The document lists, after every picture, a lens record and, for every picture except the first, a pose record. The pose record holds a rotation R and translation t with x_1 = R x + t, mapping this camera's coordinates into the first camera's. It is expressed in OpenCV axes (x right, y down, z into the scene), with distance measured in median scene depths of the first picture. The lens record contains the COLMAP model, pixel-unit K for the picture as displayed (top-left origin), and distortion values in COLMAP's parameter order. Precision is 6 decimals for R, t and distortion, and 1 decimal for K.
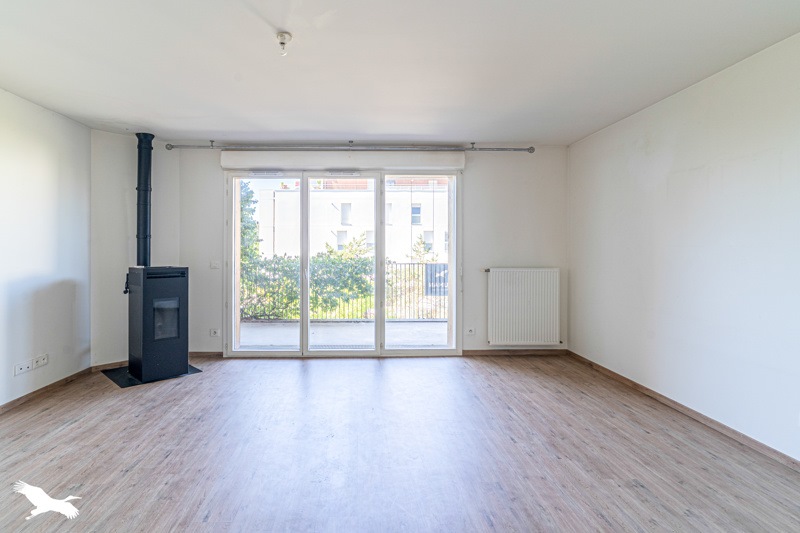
lens RADIAL K [[416.2, 0, 396.4], [0, 416.2, 245.8], [0, 0, 1]] dist [-0.002685, -0.000744]
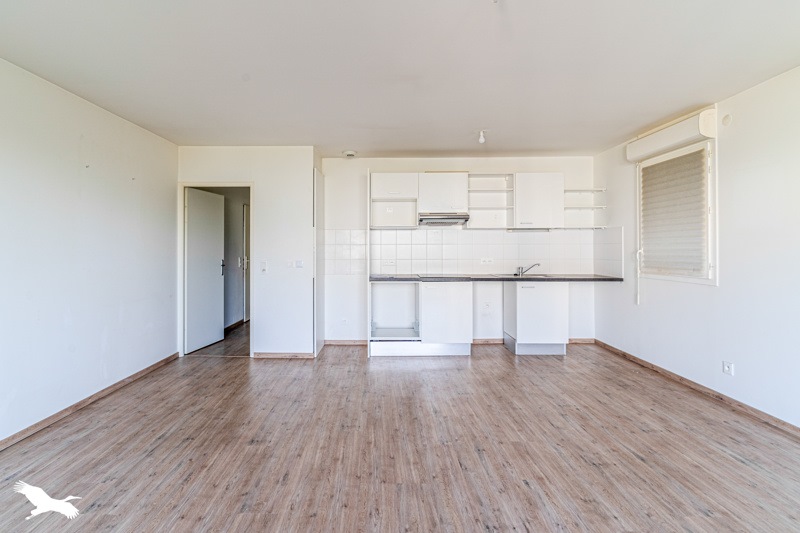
lens RADIAL K [[416.2, 0, 396.4], [0, 416.2, 245.8], [0, 0, 1]] dist [-0.002685, -0.000744]
pose [[-0.998385, 0.002549, 0.056760, -0.157707], [0.001731, 0.999894, -0.014446, 0.012942], [-0.056790, -0.014324, -0.998283, 2.091910]]
